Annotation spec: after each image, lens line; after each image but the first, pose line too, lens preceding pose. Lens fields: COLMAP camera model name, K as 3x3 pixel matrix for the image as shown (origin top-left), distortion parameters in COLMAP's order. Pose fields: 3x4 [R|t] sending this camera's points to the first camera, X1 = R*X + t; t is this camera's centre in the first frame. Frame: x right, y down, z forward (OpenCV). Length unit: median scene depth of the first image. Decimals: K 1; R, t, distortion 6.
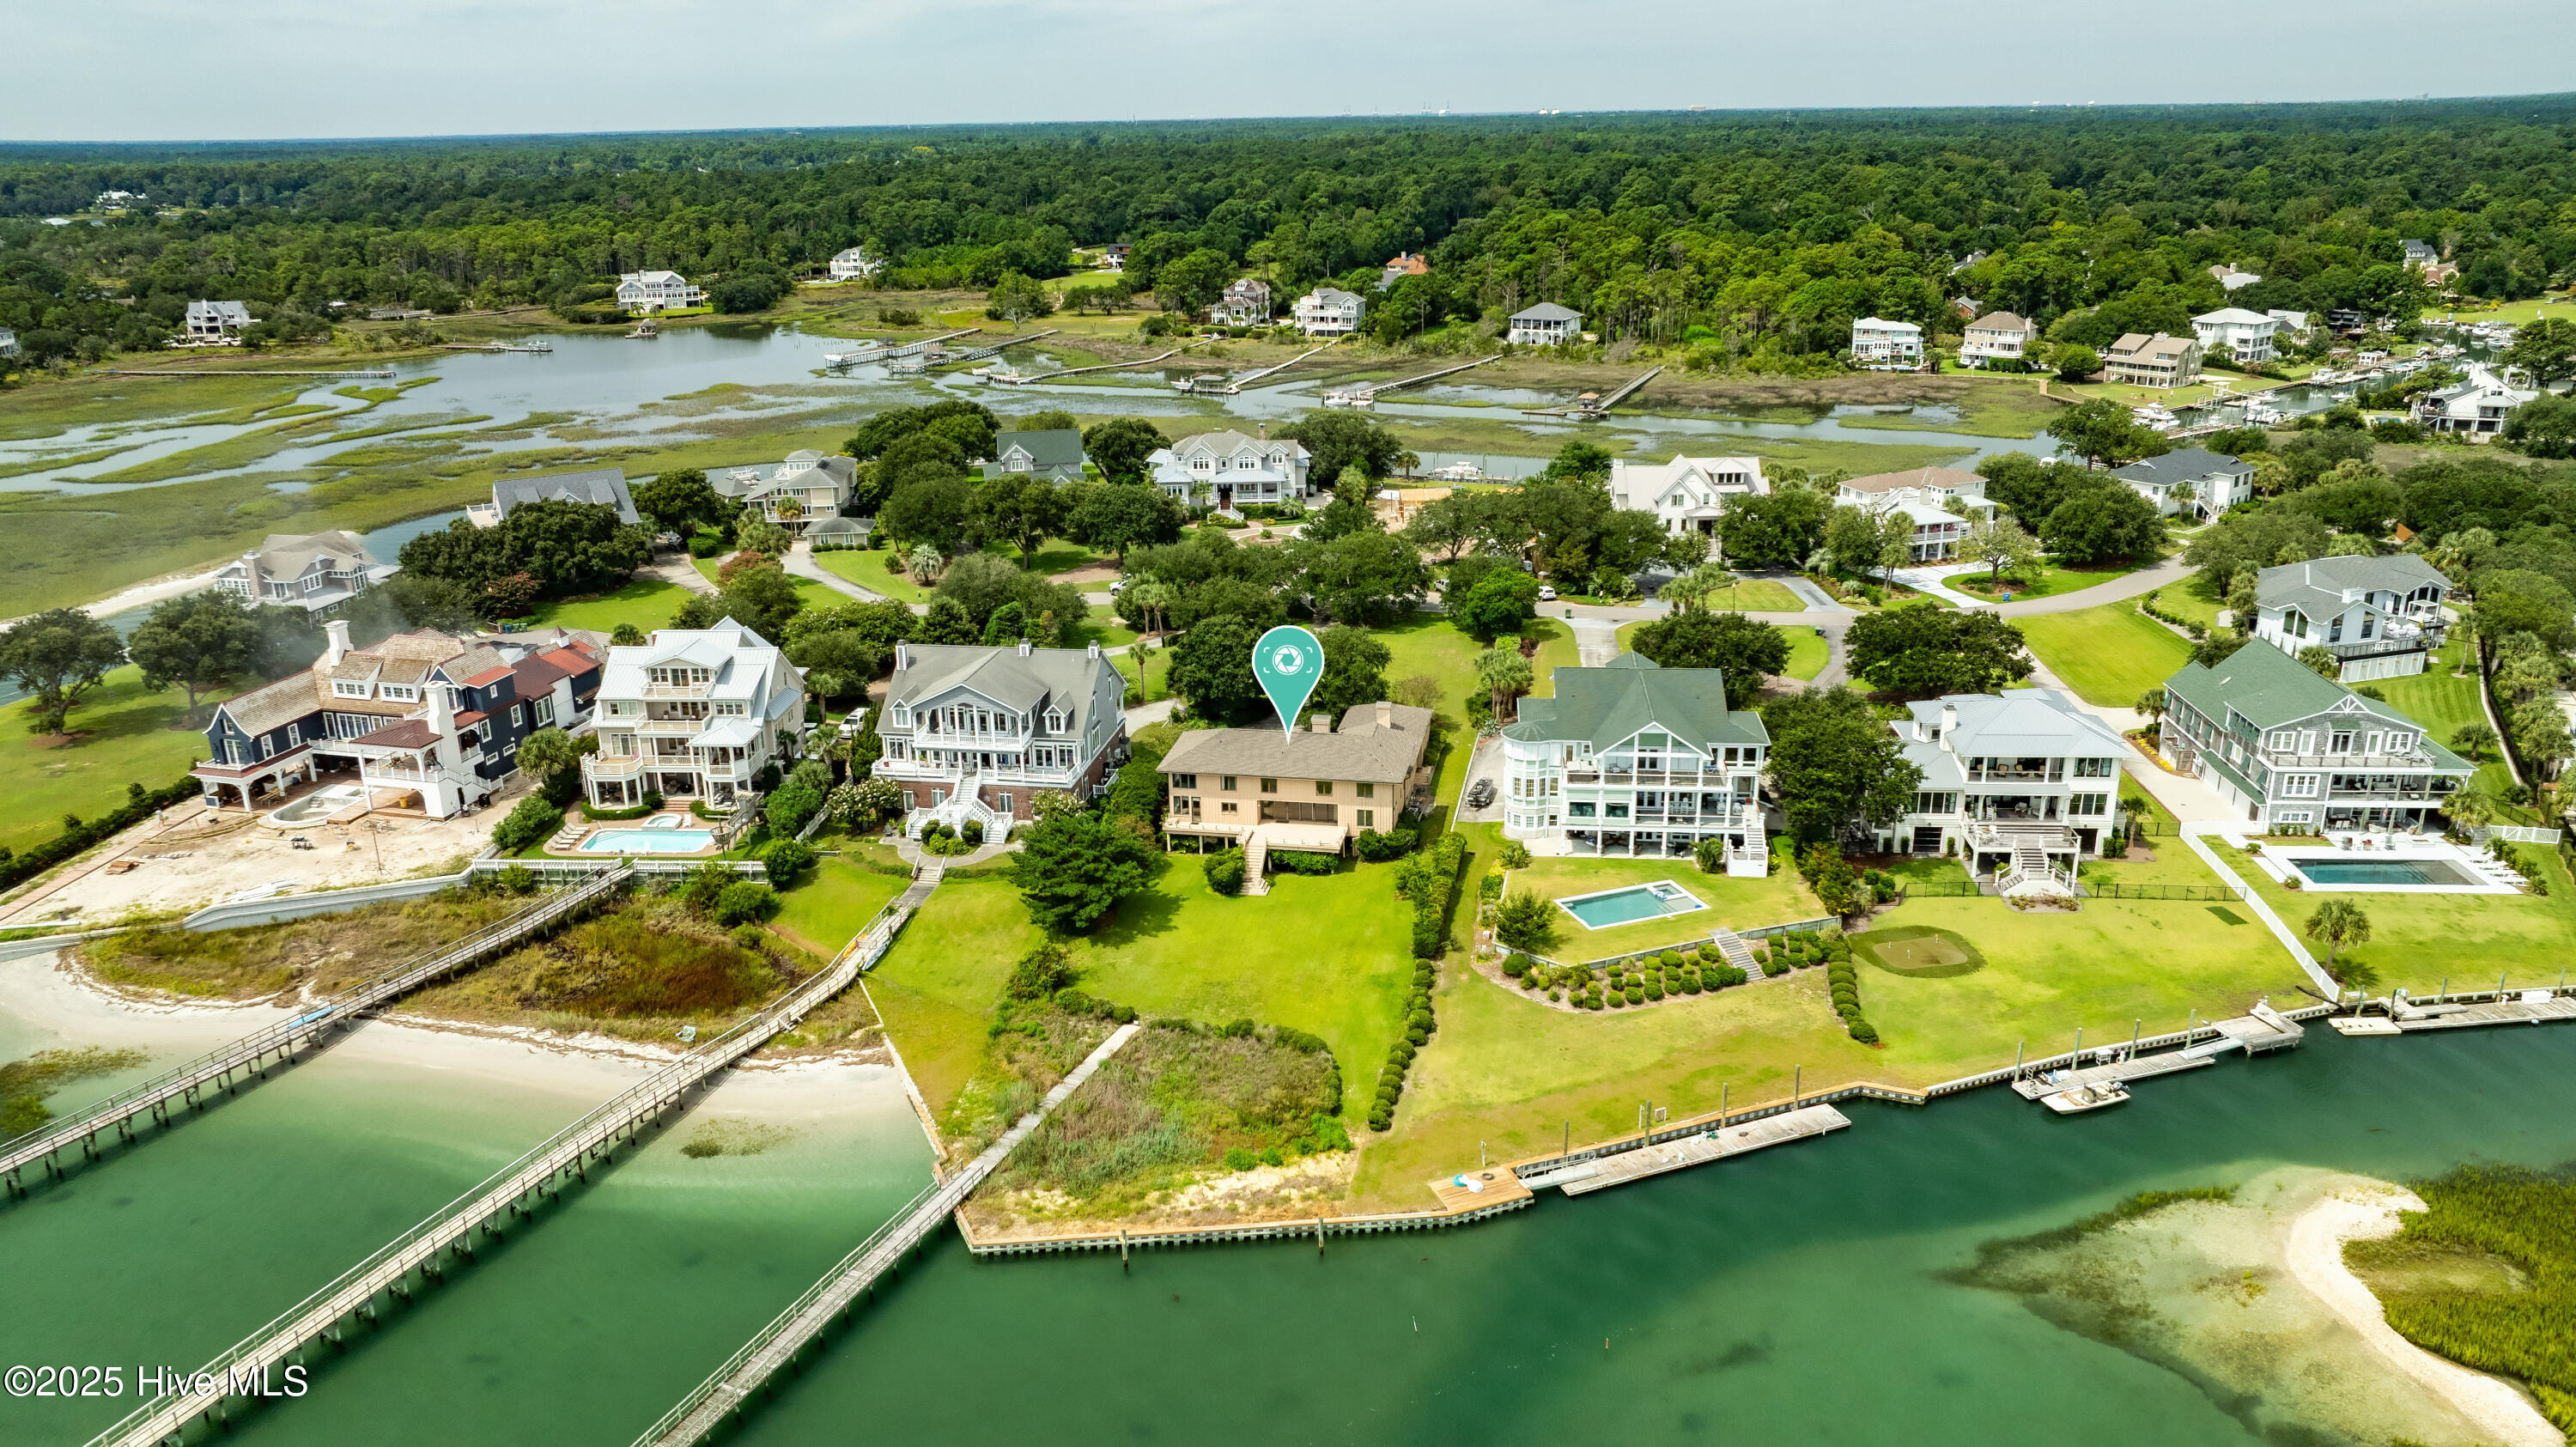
lens RADIAL K [[1811.7, 0, 1288.0], [0, 1811.7, 723.5], [0, 0, 1]] dist [-0.020217, 0.006730]
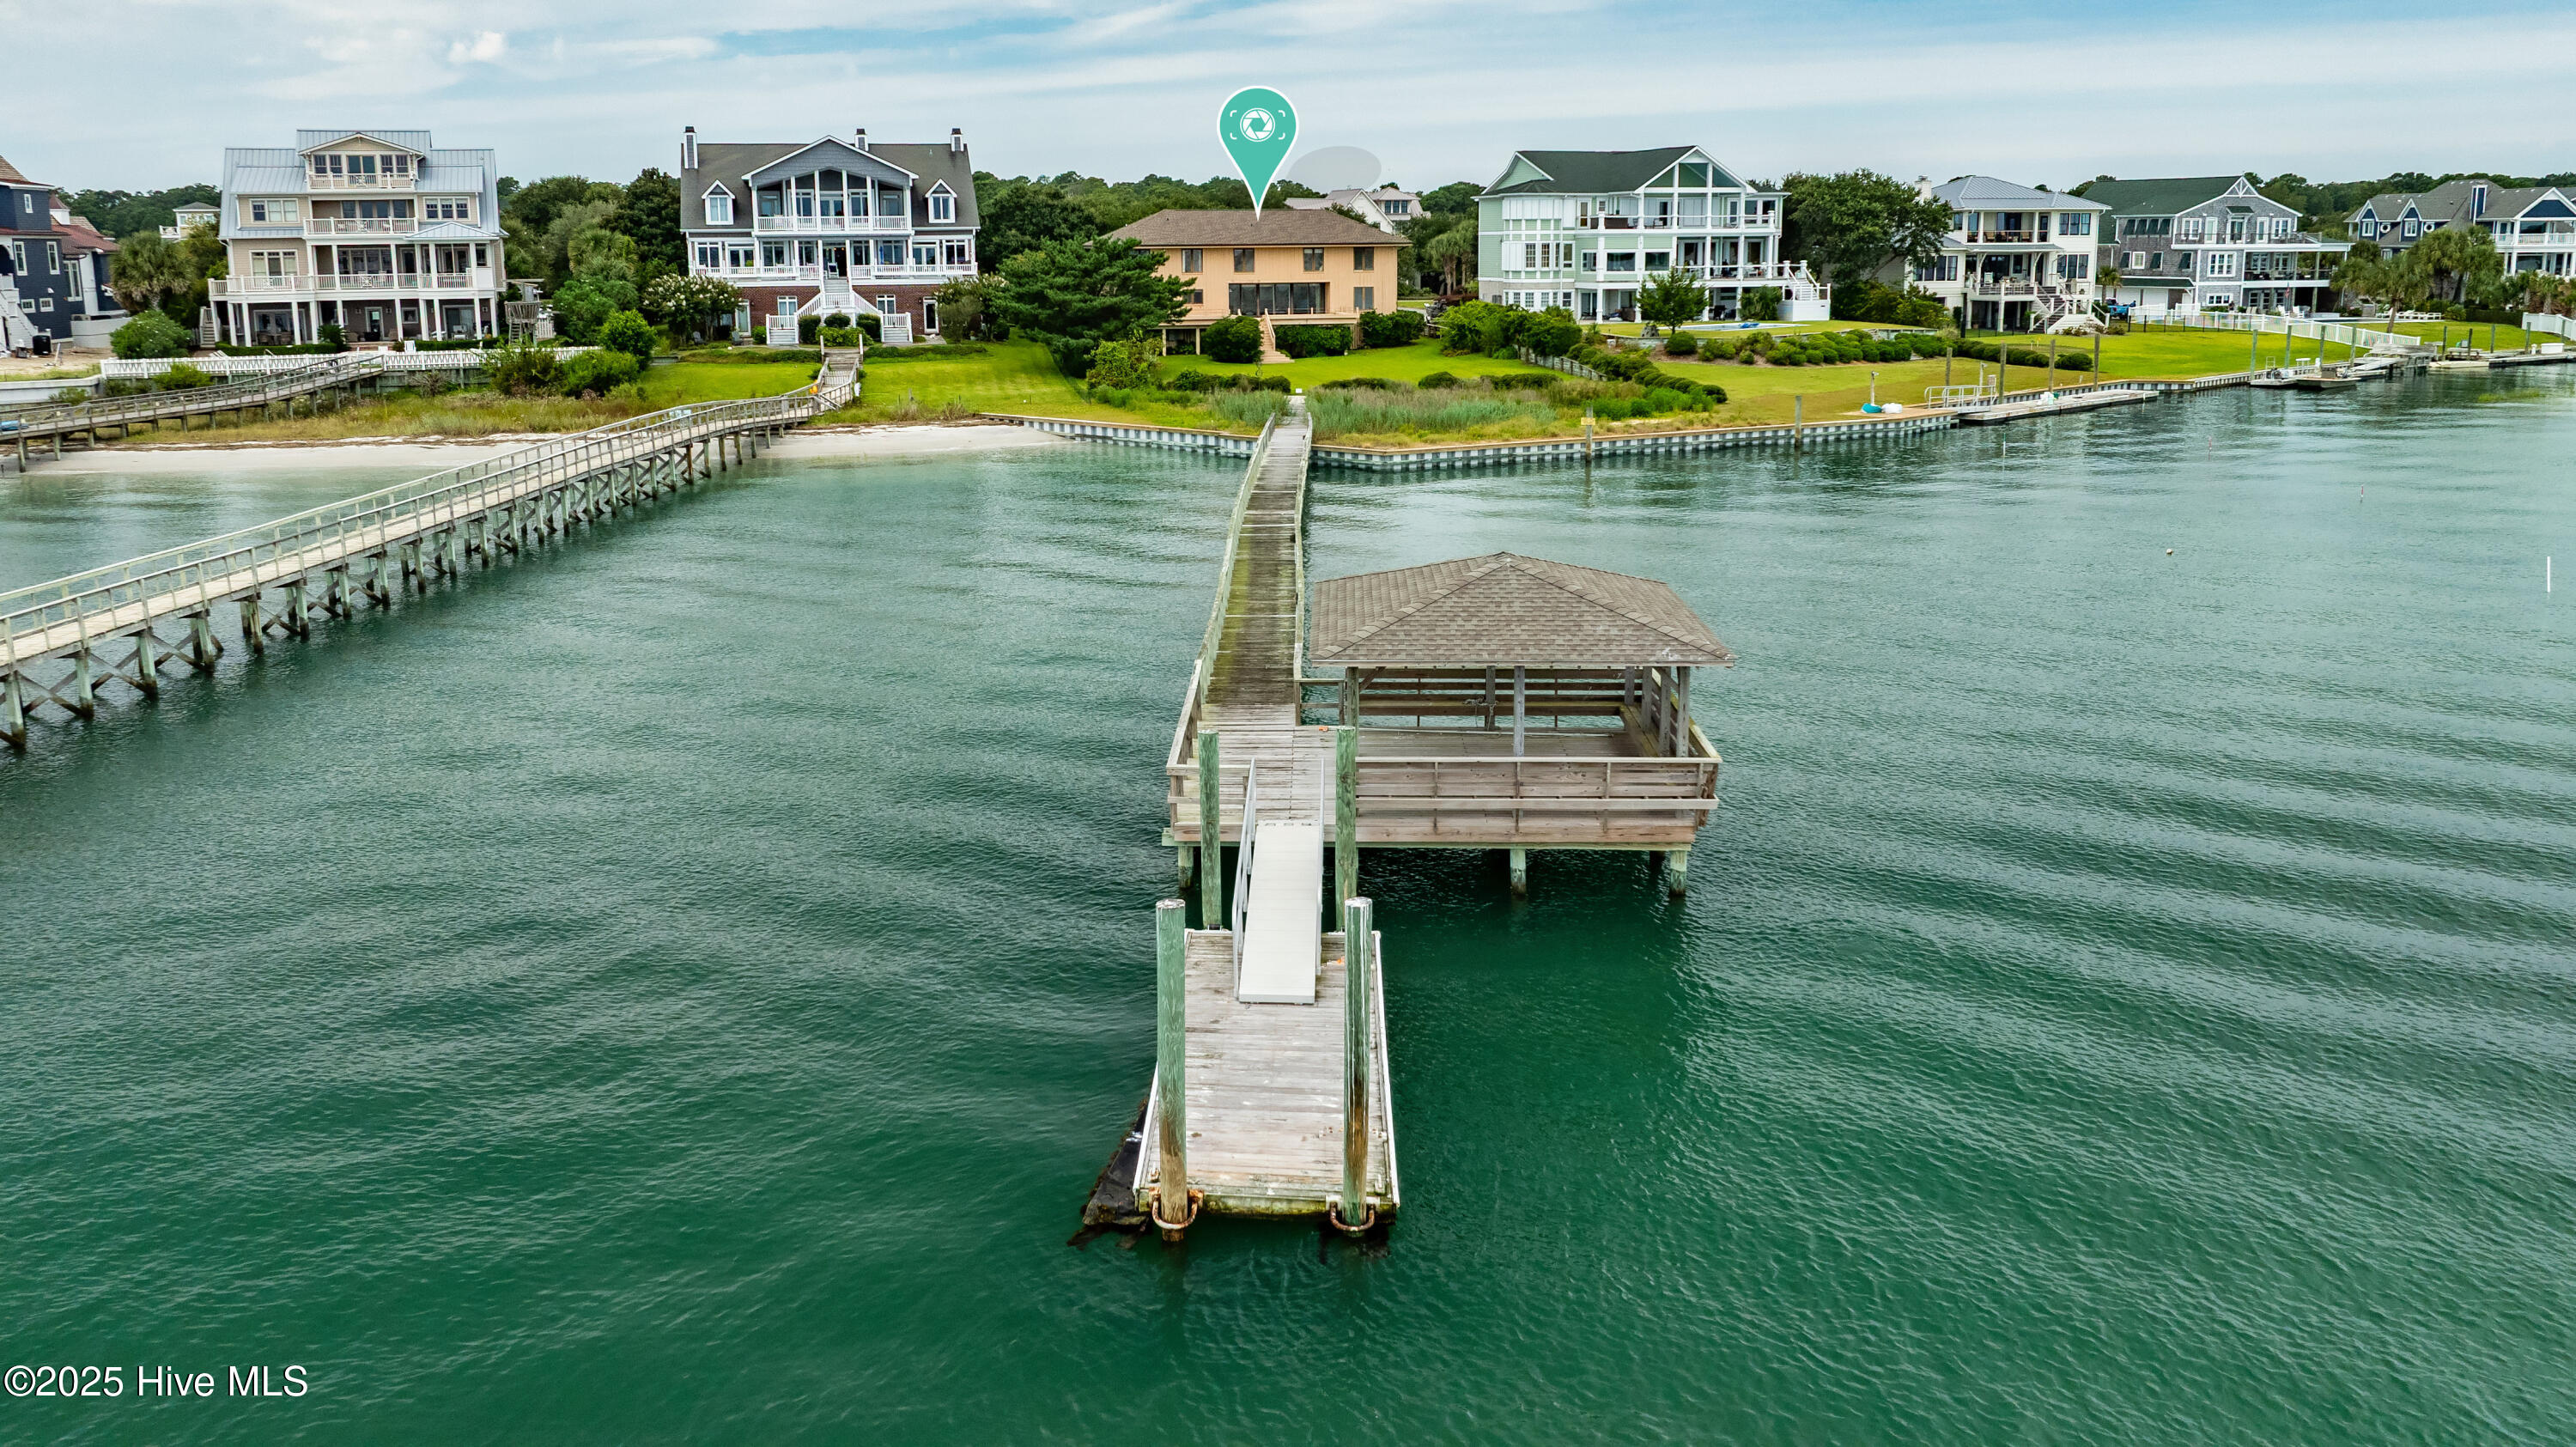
lens RADIAL K [[2059.4, 0, 1279.8], [0, 2059.4, 625.5], [0, 0, 1]] dist [-0.008987, -0.000628]
pose [[0.918532, -0.063921, 0.390144, -0.357296], [0.120593, 0.985113, -0.122516, 0.303159], [-0.376505, 0.159584, 0.912566, 0.203606]]
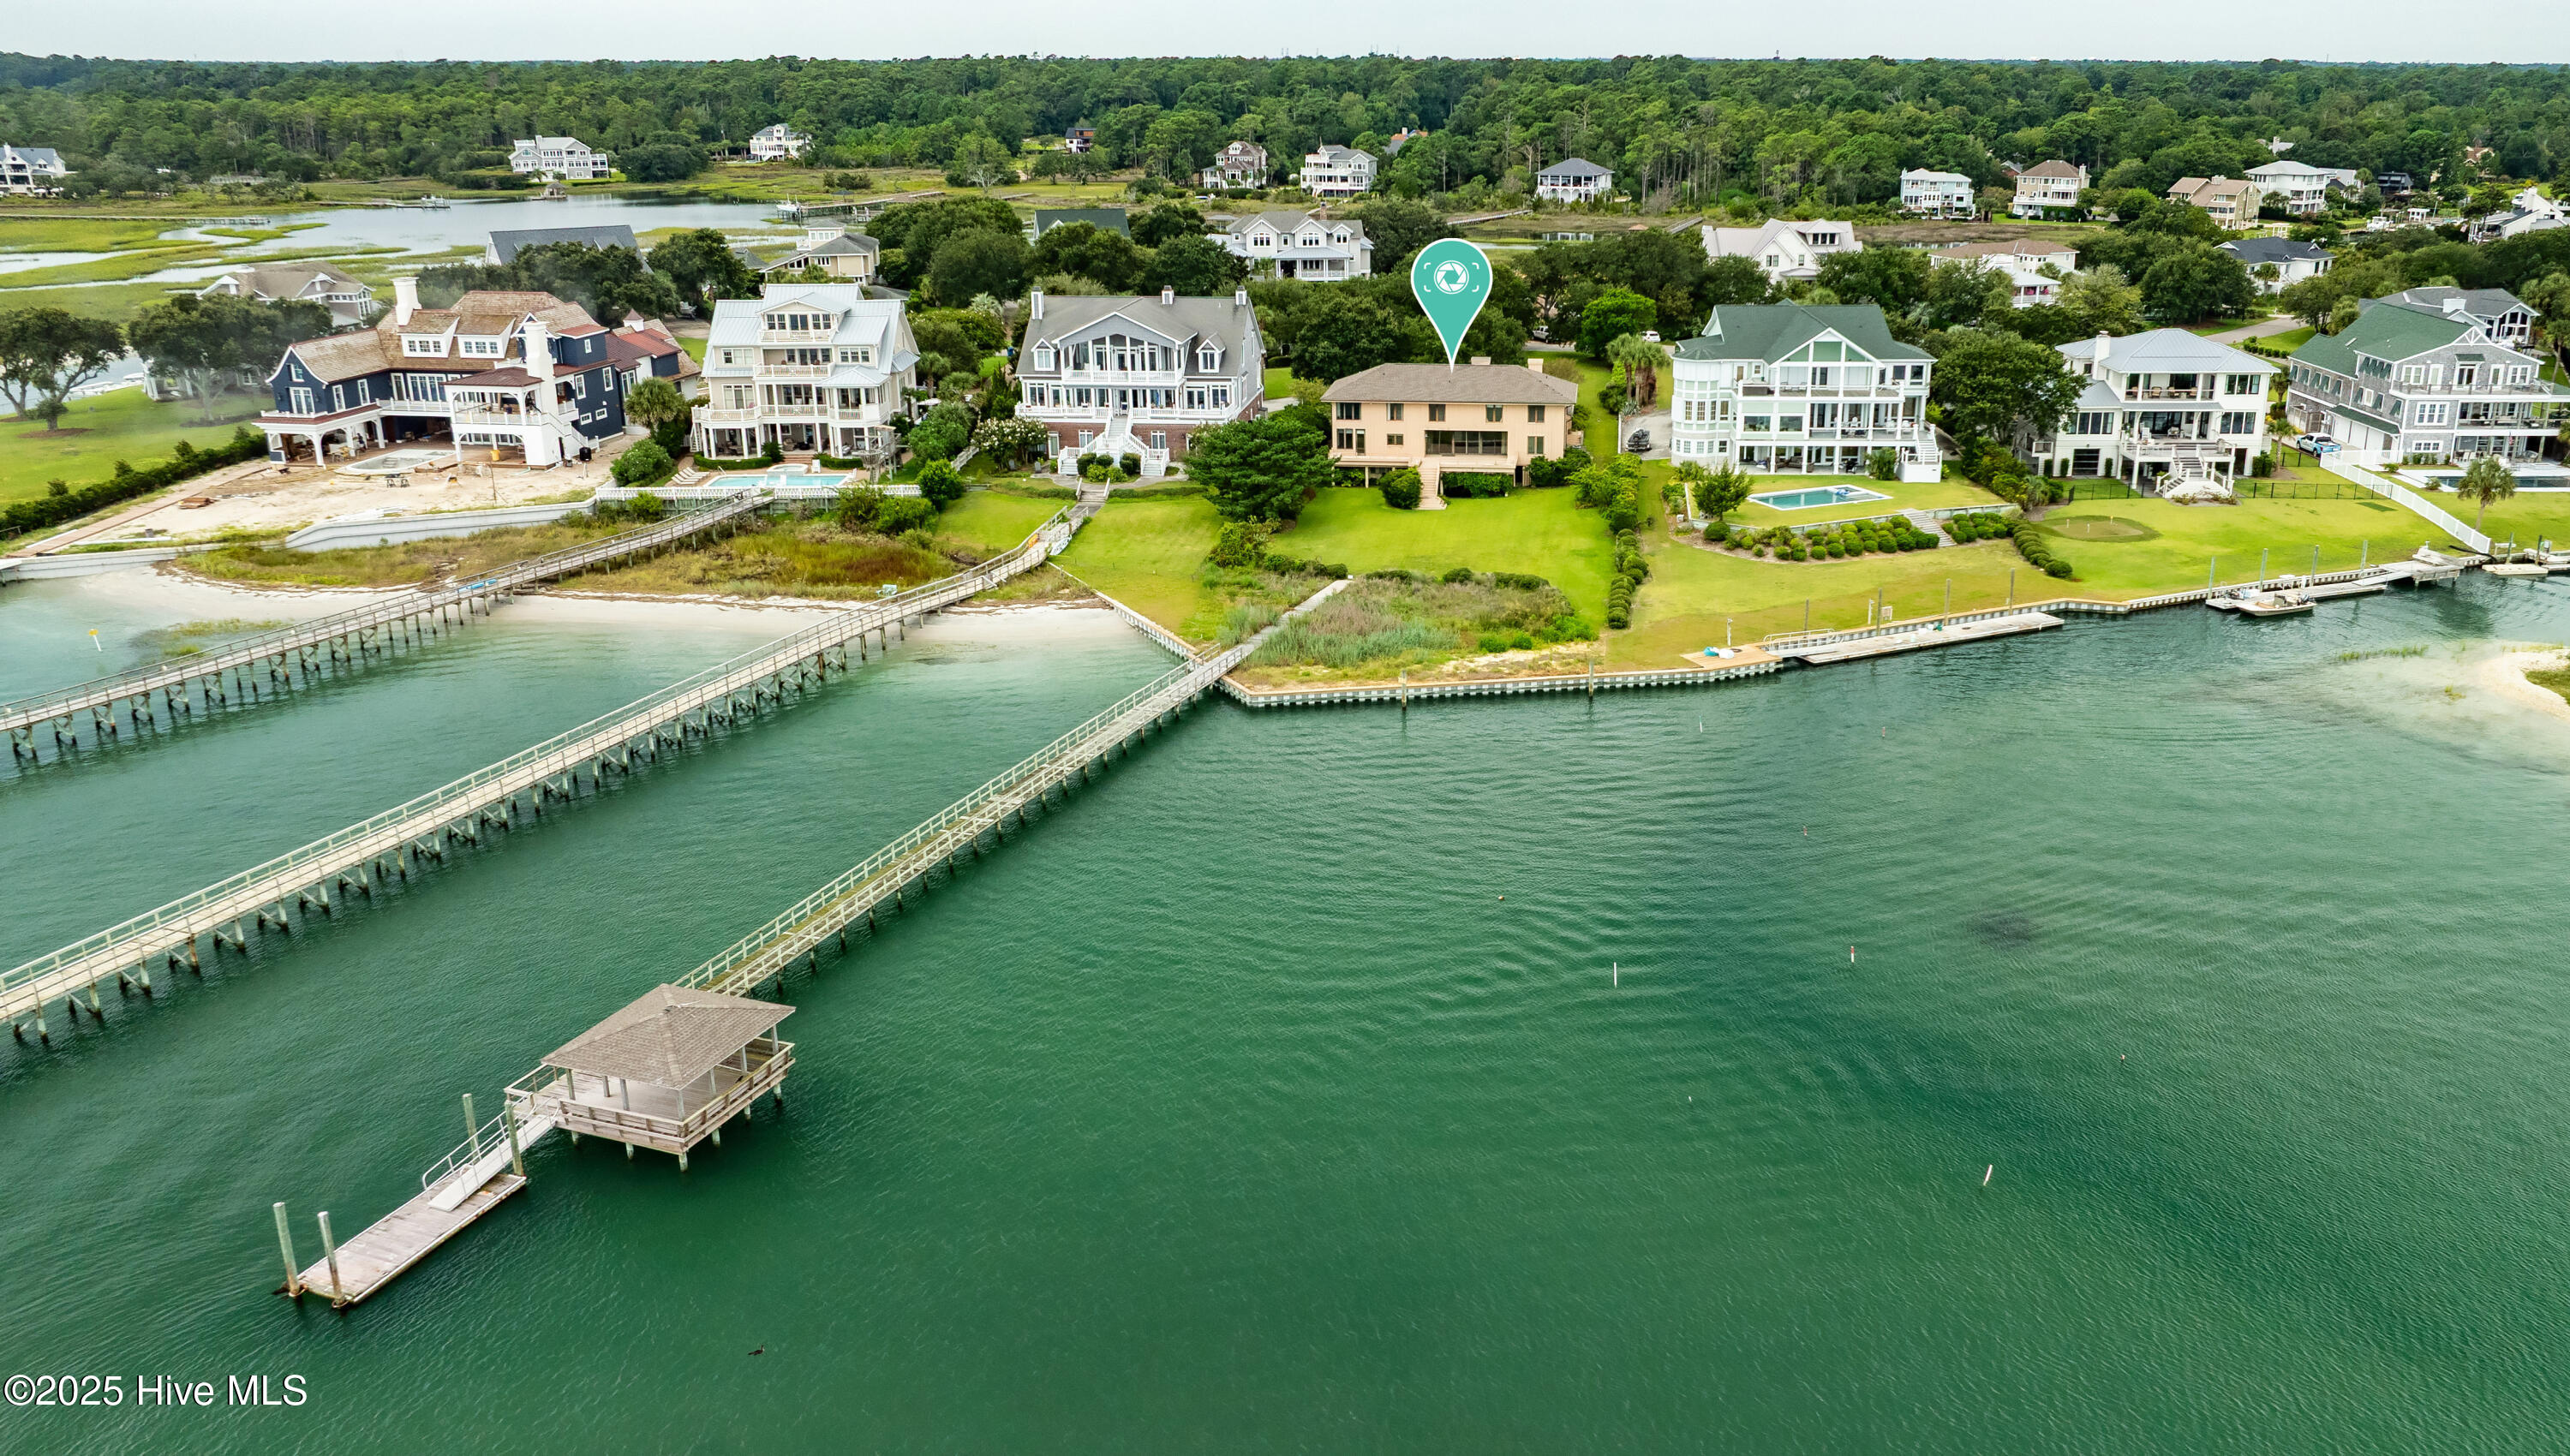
lens RADIAL K [[2042.2, 0, 1441.8], [0, 2042.2, 732.8], [0, 0, 1]] dist [-0.012039, -0.010410]
pose [[0.994205, -0.015738, 0.106345, -0.128713], [0.016670, 0.999830, -0.007887, 0.216989], [-0.106203, 0.009614, 0.994298, -0.097908]]
